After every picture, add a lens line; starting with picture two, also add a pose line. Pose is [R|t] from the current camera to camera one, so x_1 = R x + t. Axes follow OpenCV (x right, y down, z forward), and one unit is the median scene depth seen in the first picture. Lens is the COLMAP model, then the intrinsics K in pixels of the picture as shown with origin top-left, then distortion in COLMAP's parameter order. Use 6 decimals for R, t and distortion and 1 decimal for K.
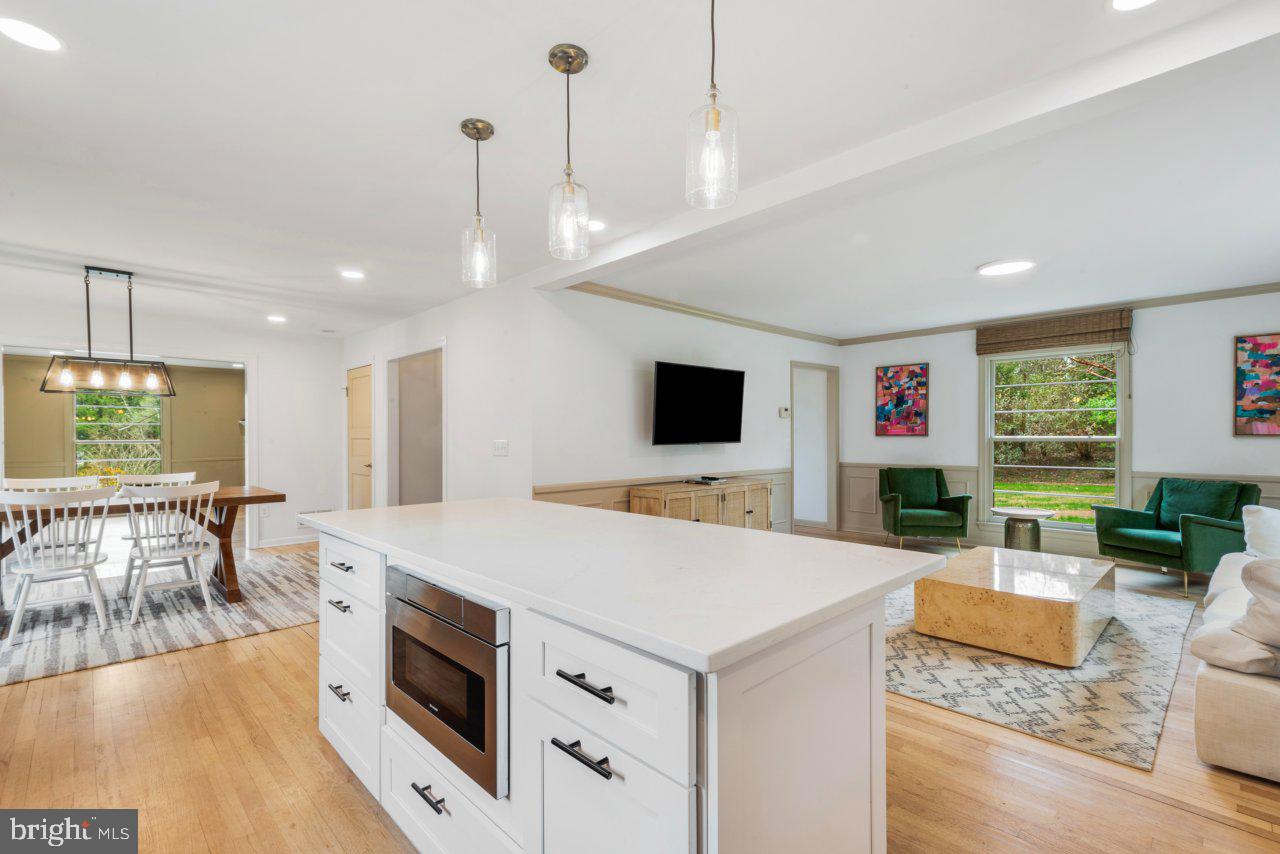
lens RADIAL K [[577.4, 0, 640.0], [0, 577.4, 427.0], [0, 0, 1]] dist [-0.034401, 0.000124]
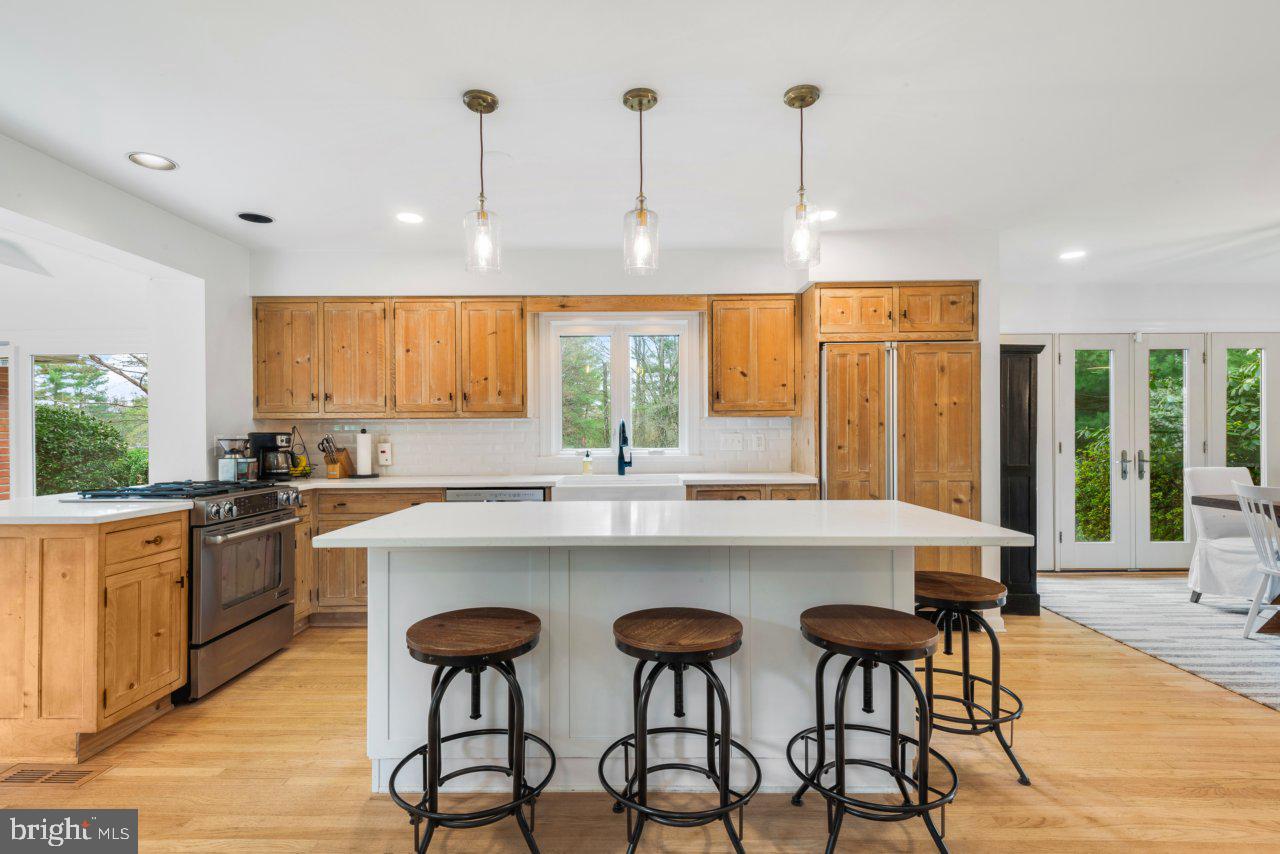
lens RADIAL K [[621.5, 0, 638.0], [0, 621.5, 434.1], [0, 0, 1]] dist [-0.000311, -0.000443]
pose [[-0.701637, 0.016193, -0.712350, 0.373262], [0.026932, 0.999630, -0.003804, 0.005605], [0.712025, -0.021854, -0.701814, 0.909032]]
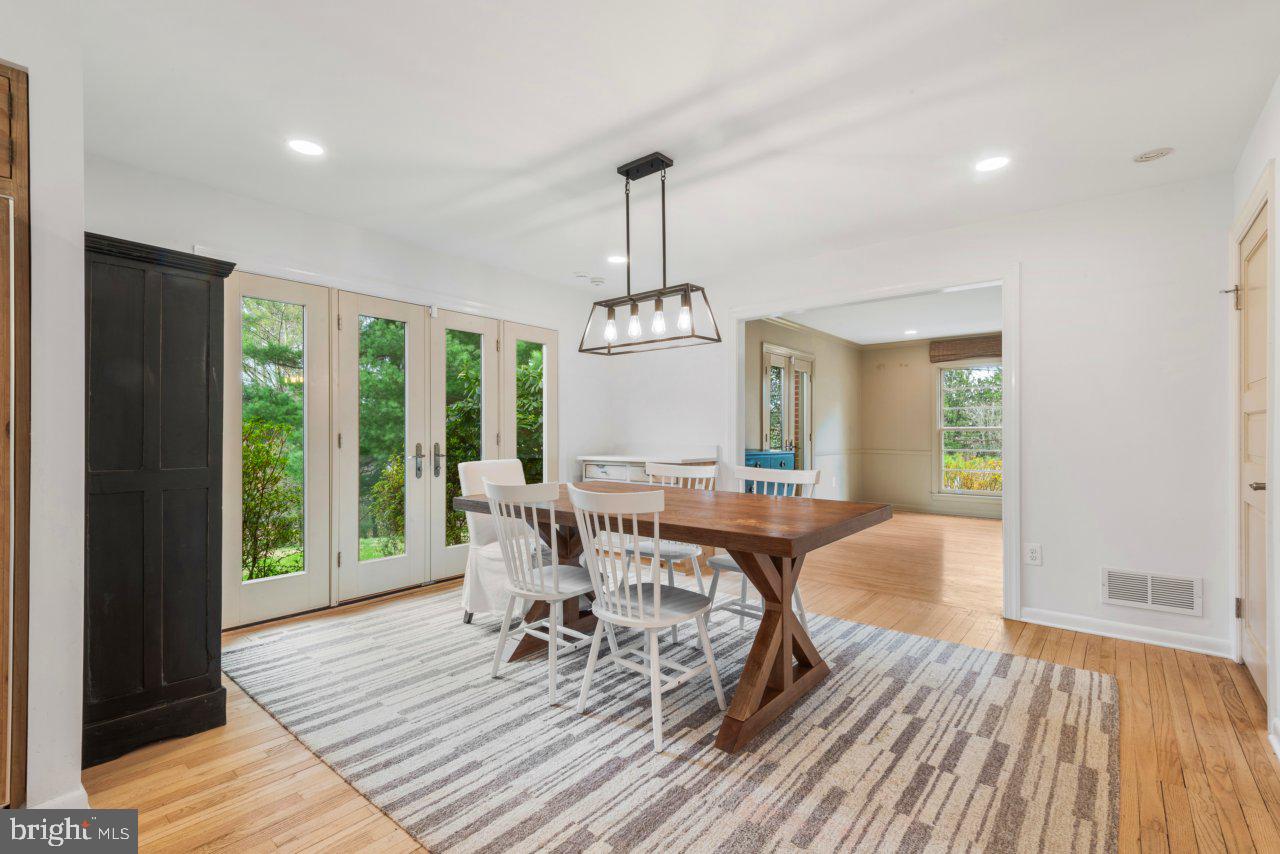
lens RADIAL K [[583.3, 0, 640.0], [0, 583.3, 427.0], [0, 0, 1]] dist [0.000608, 0.000025]
pose [[0.108568, 0.001172, -0.994088, -0.267373], [0.017307, 0.999846, 0.003069, 0.040027], [0.993938, -0.017538, 0.108531, 1.005744]]
